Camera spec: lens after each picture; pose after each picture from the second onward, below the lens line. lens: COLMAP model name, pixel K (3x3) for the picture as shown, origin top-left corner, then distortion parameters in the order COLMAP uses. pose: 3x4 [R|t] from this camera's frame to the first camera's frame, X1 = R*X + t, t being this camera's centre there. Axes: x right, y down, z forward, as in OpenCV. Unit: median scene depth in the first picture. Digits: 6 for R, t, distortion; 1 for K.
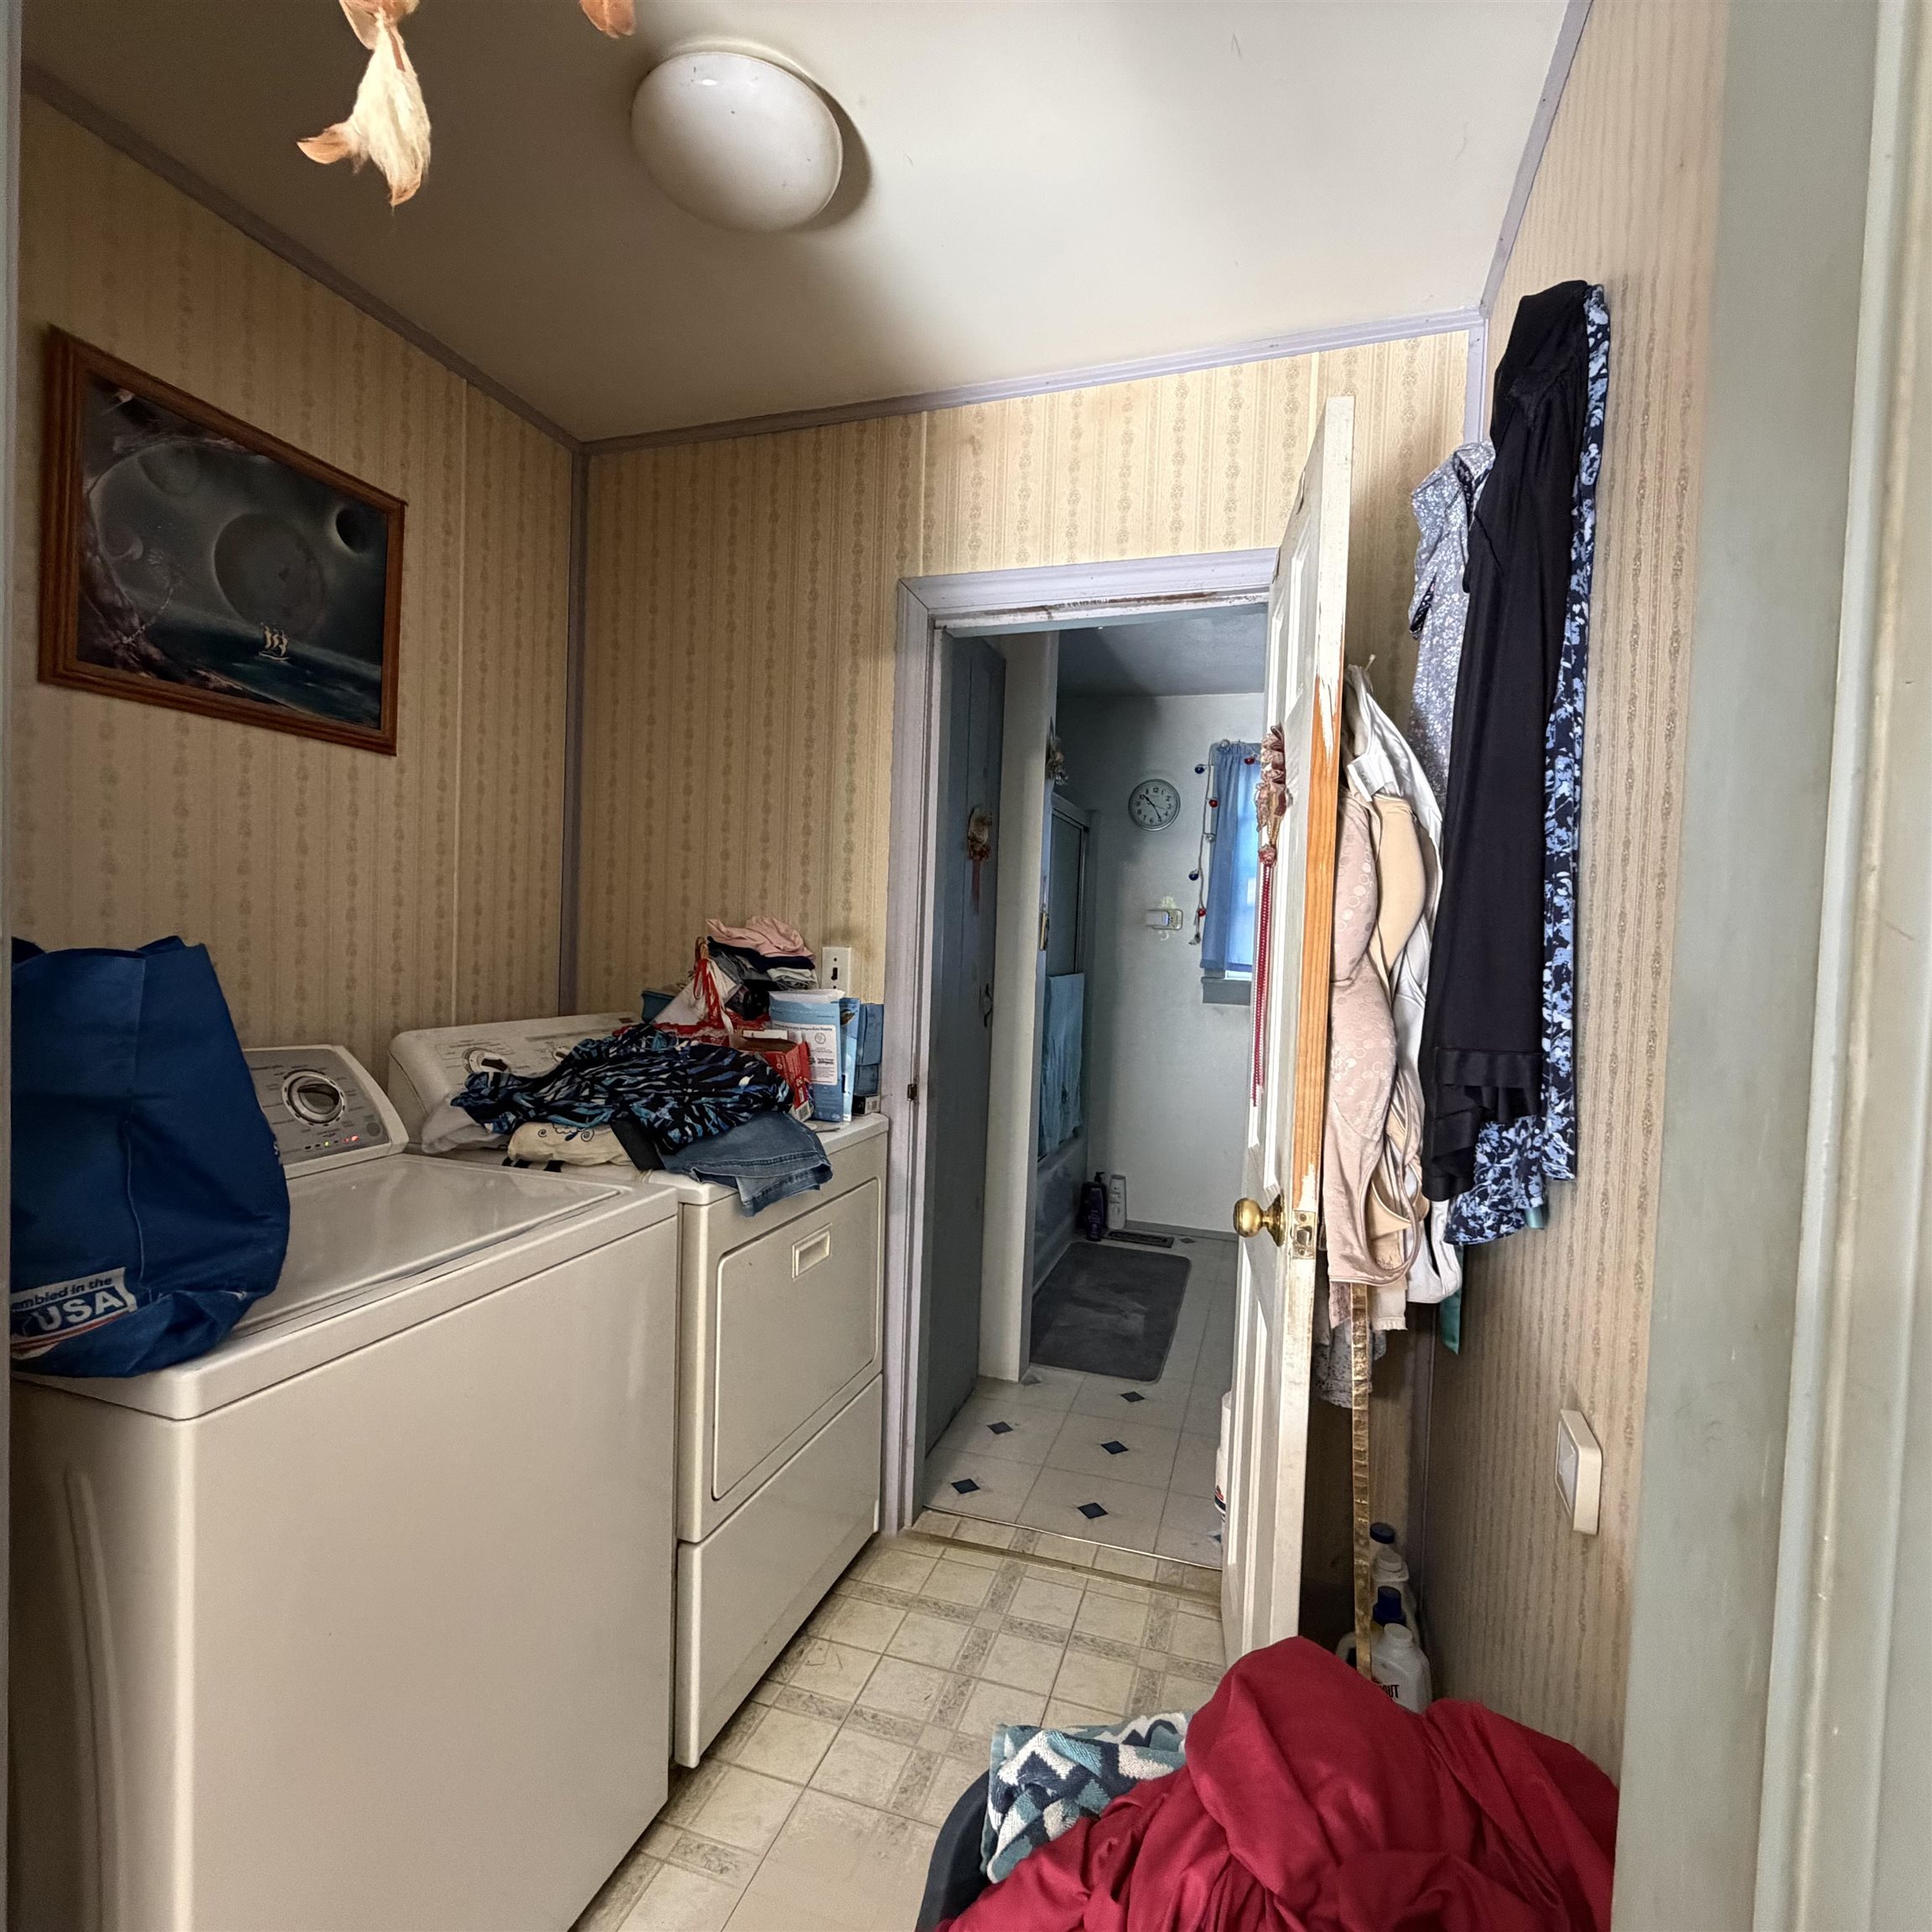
lens RADIAL K [[1034.6, 0, 958.1], [0, 1034.6, 956.1], [0, 0, 1]] dist [-0.002523, 0.000489]
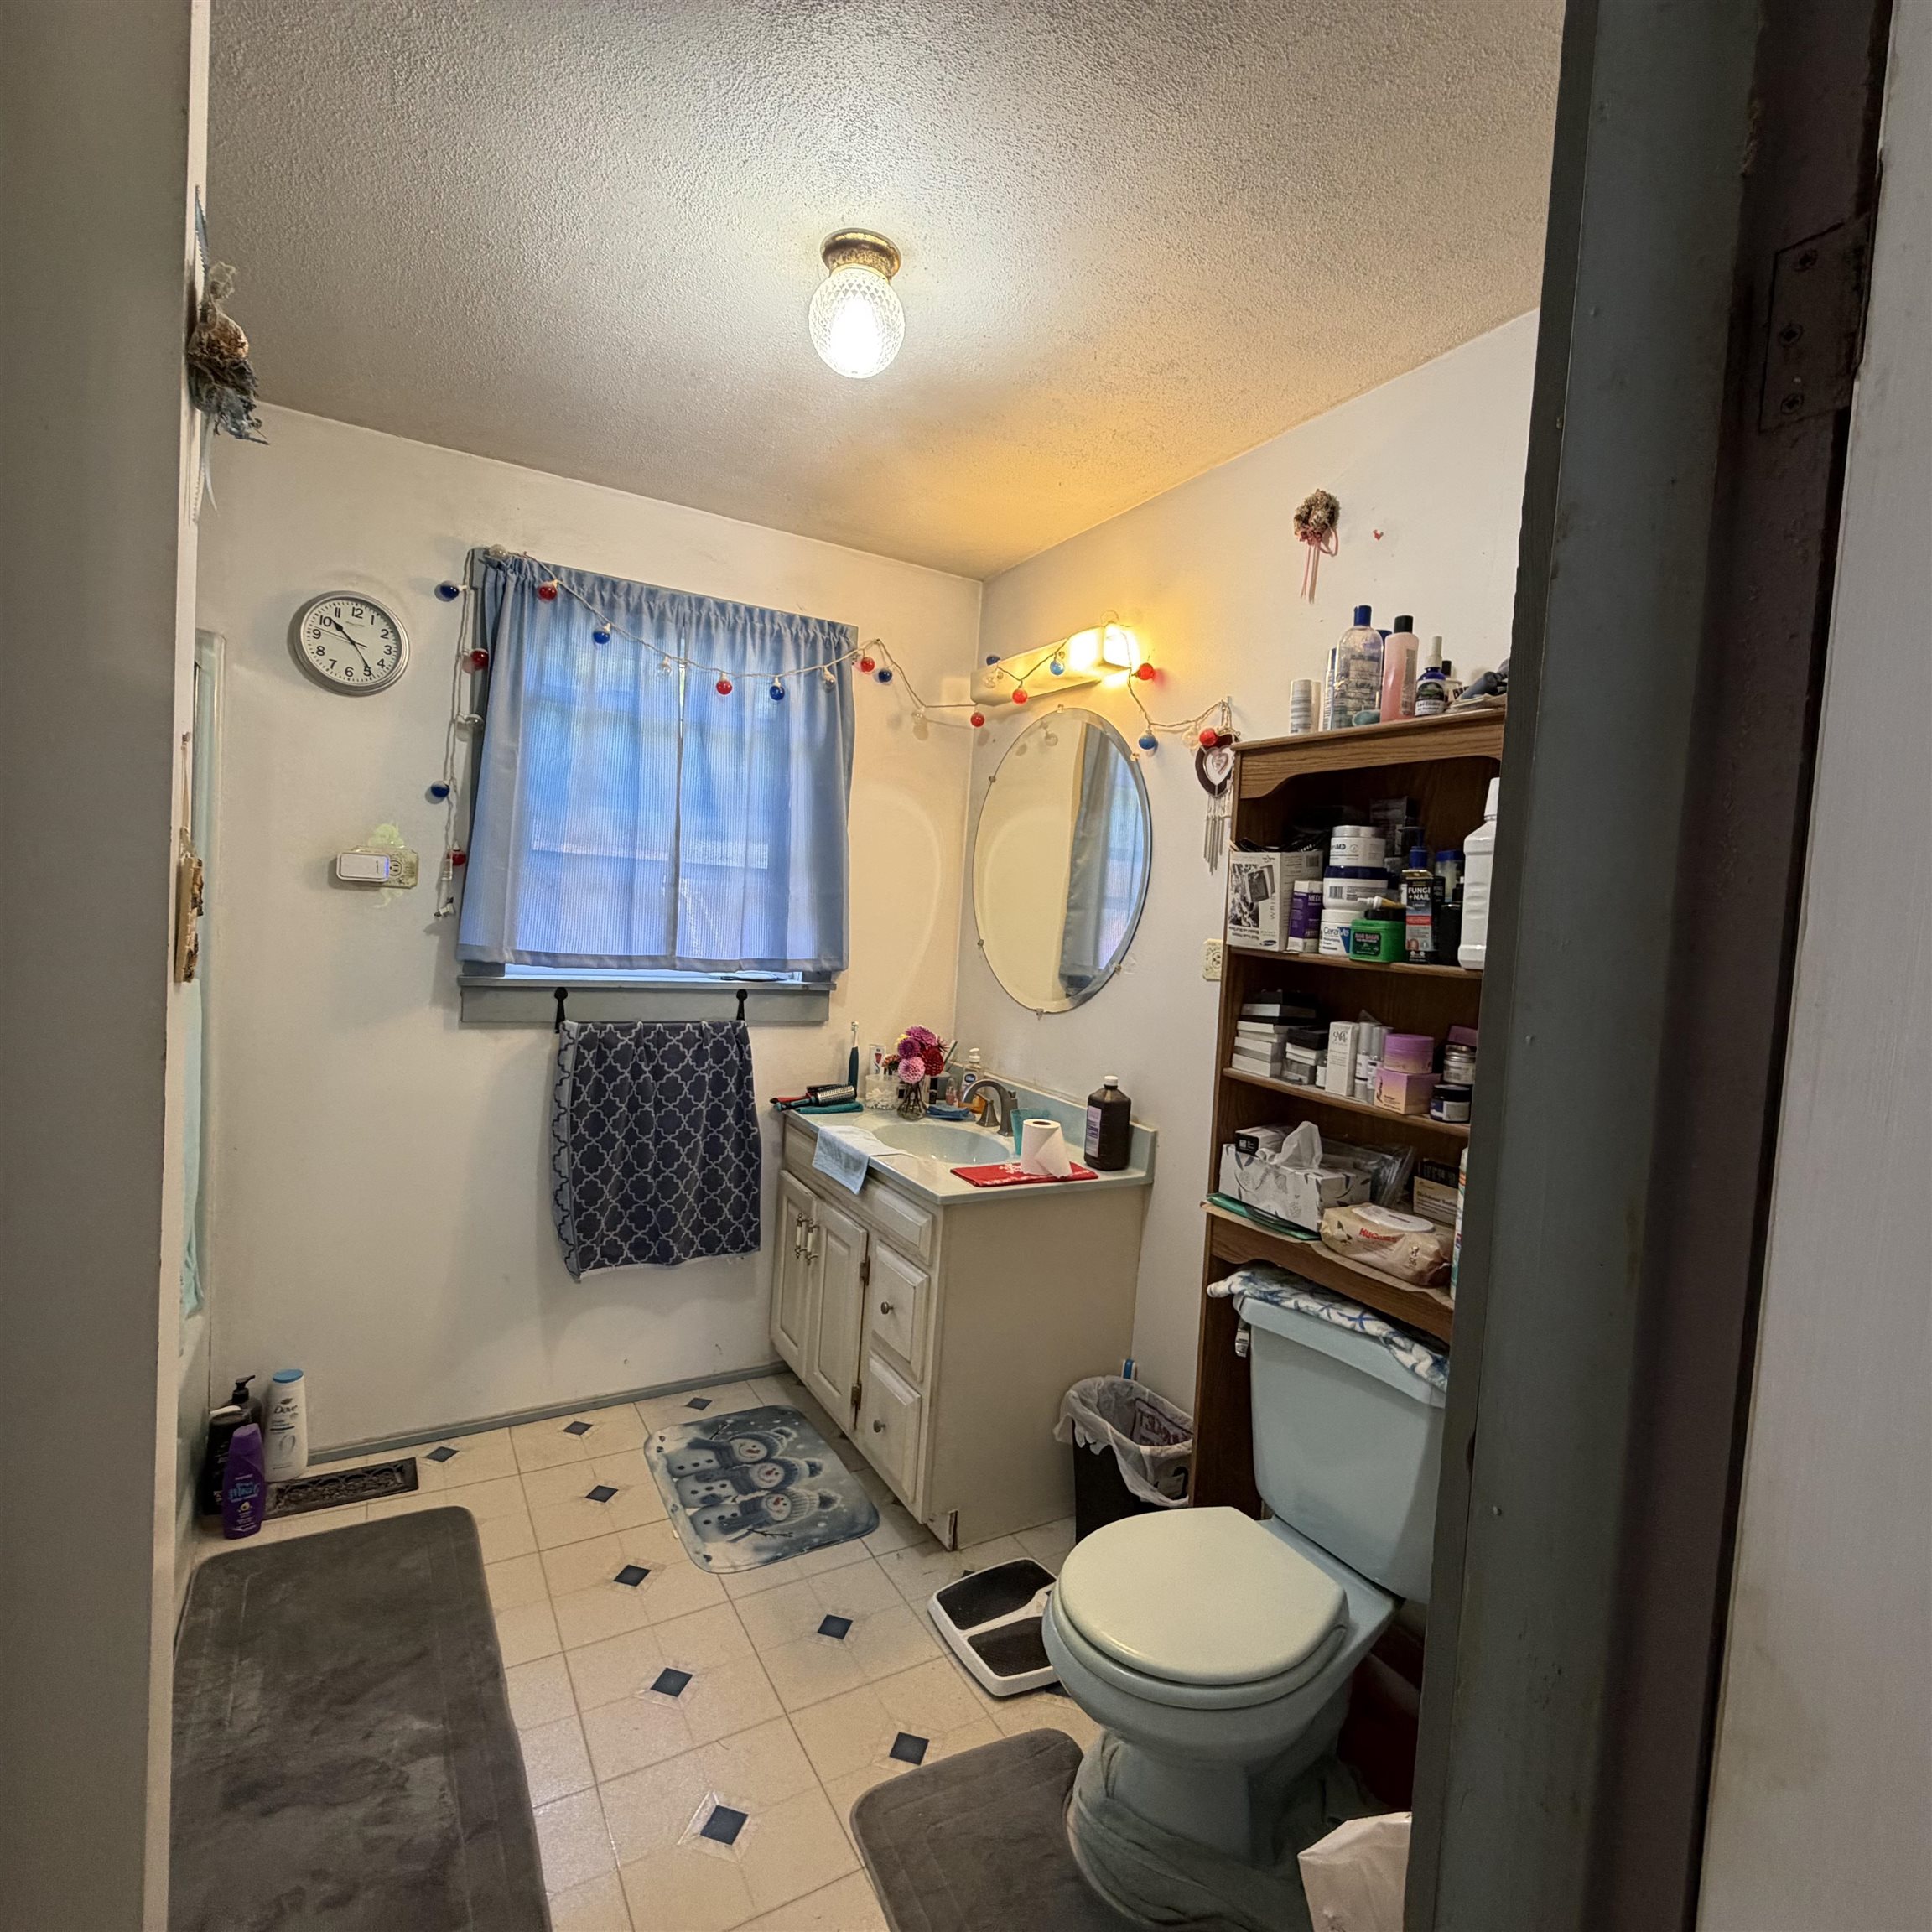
lens RADIAL K [[1017.3, 0, 957.3], [0, 1017.3, 965.9], [0, 0, 1]] dist [-0.002119, -0.000249]
pose [[0.663373, -0.038015, 0.747323, 0.007533], [-0.018239, 0.997591, 0.066936, -0.027935], [-0.748067, -0.058033, 0.661081, 0.447472]]
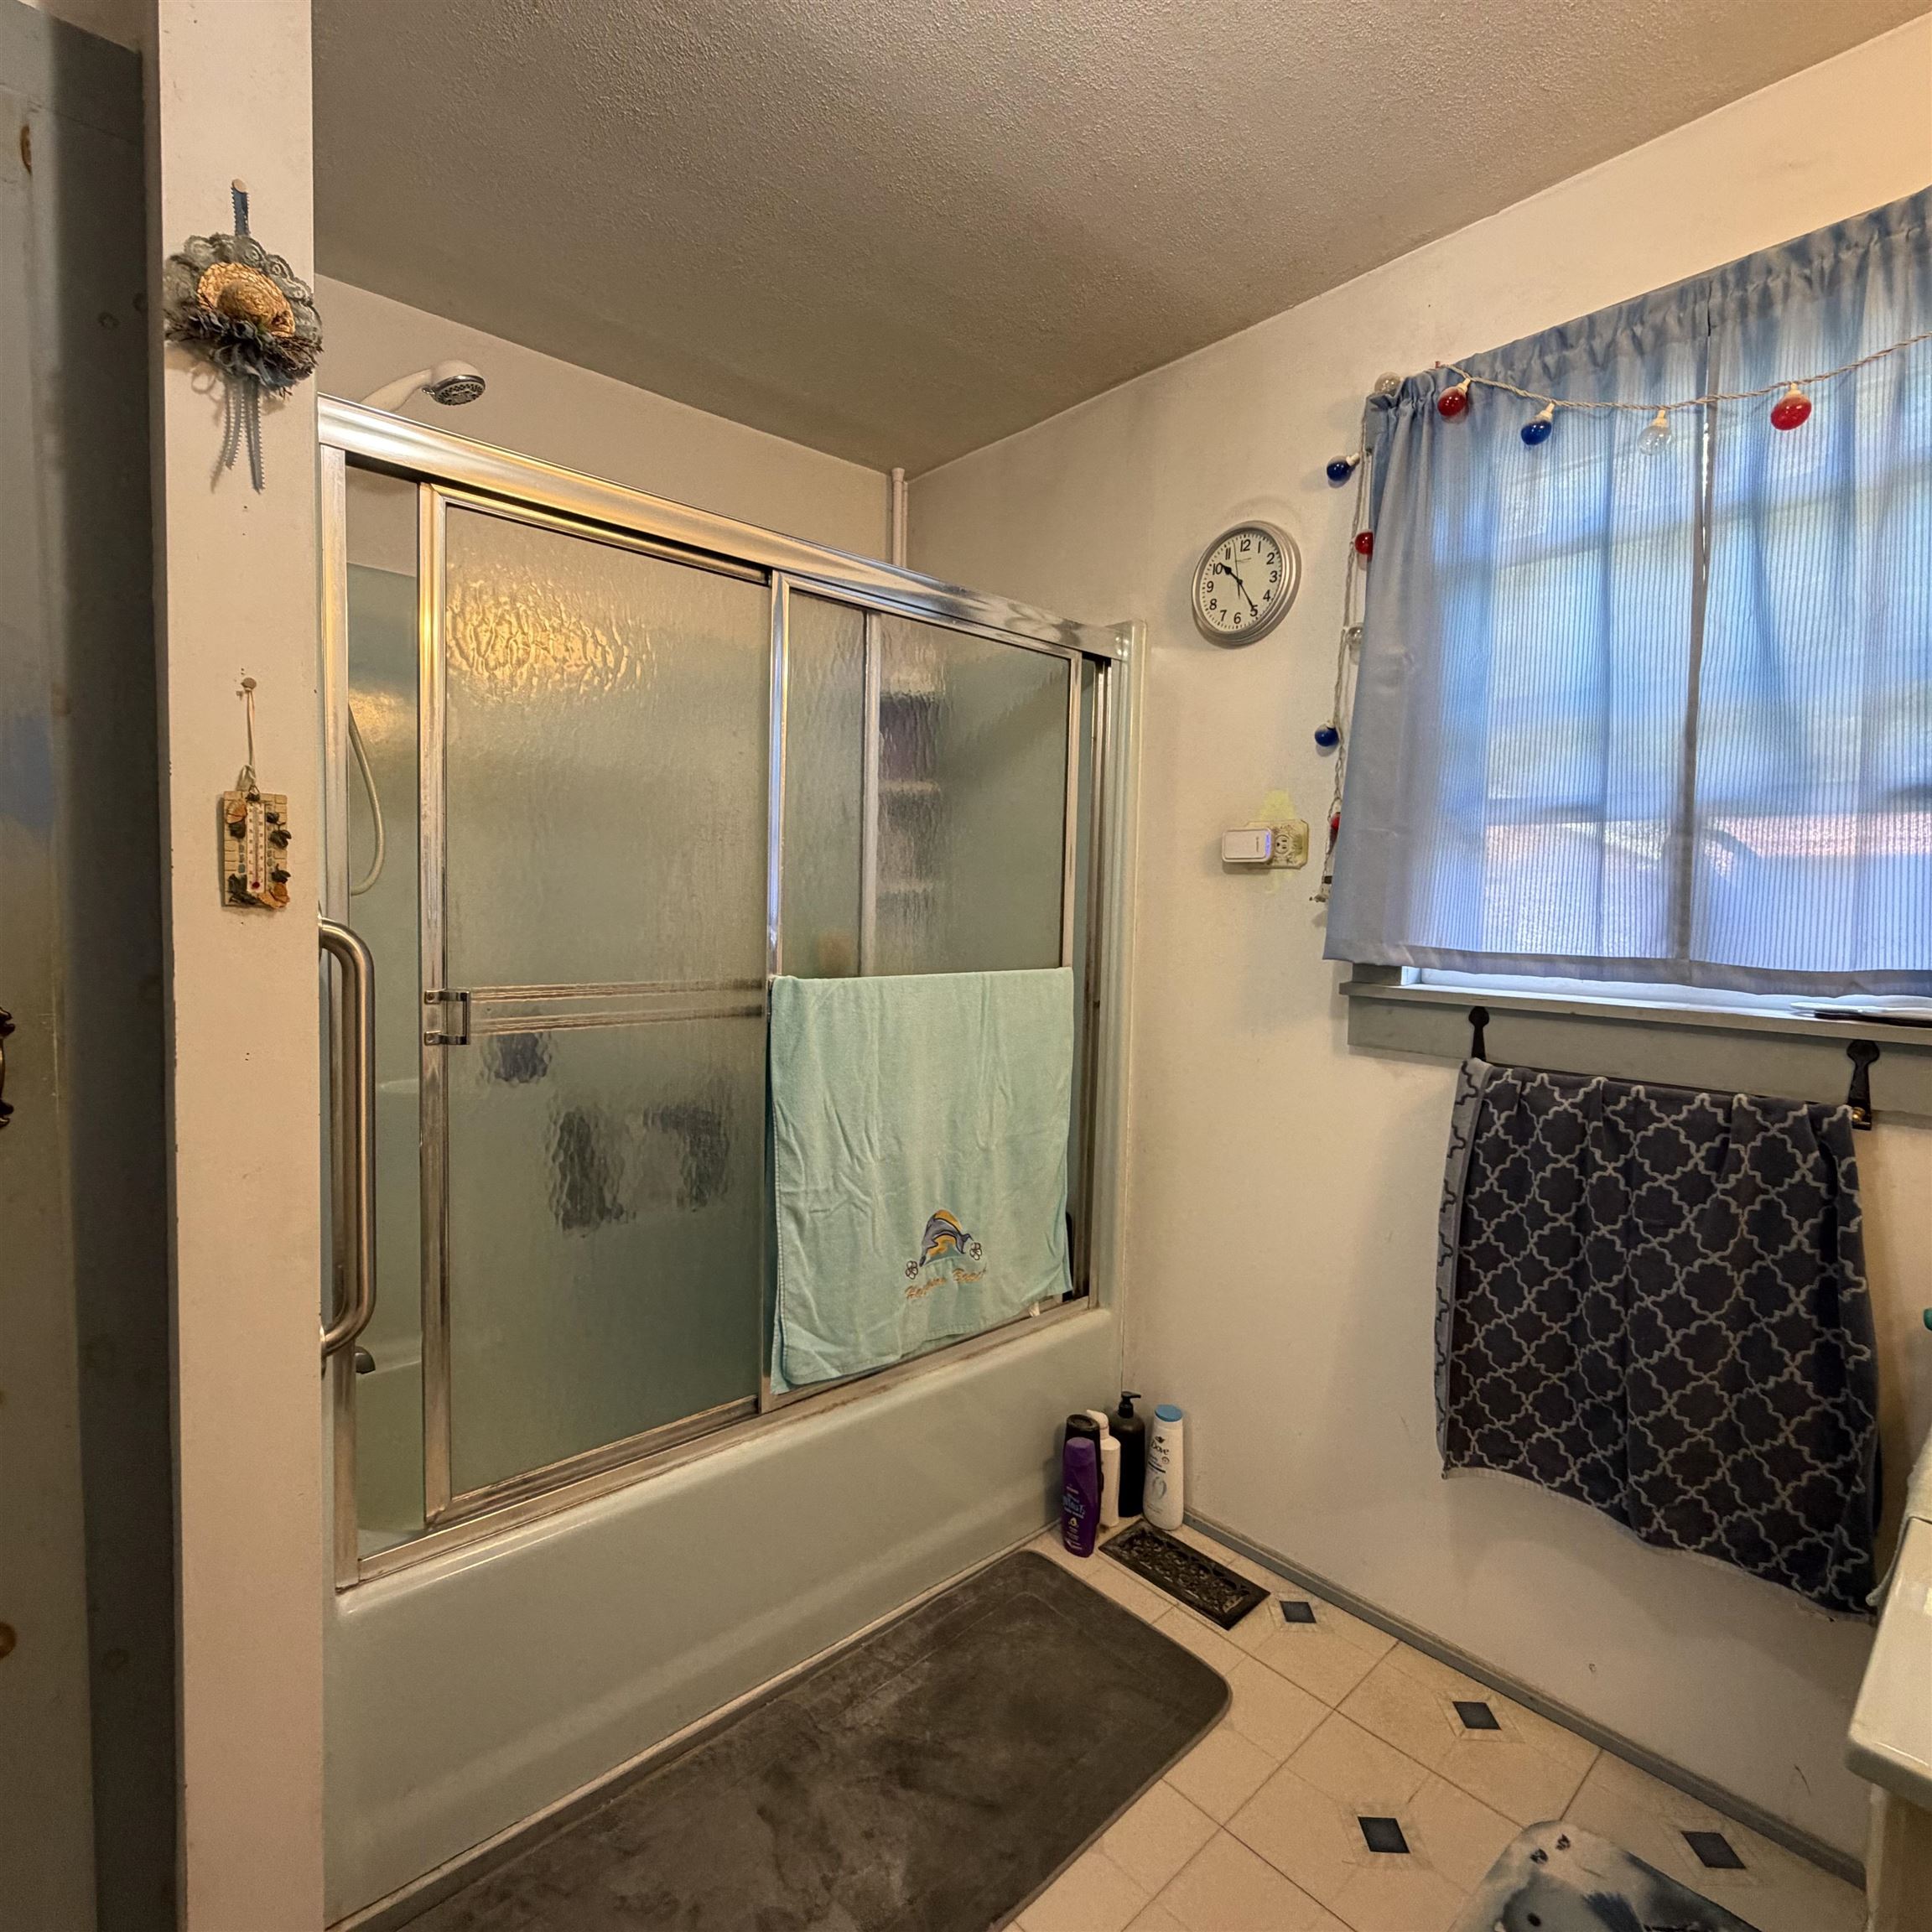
lens RADIAL K [[1017.3, 0, 957.3], [0, 1017.3, 965.9], [0, 0, 1]] dist [-0.002119, -0.000249]
pose [[0.872551, 0.012954, -0.488351, 0.299441], [0.000364, 0.999631, 0.027166, 0.001322], [0.488522, -0.023881, 0.872225, 0.578229]]
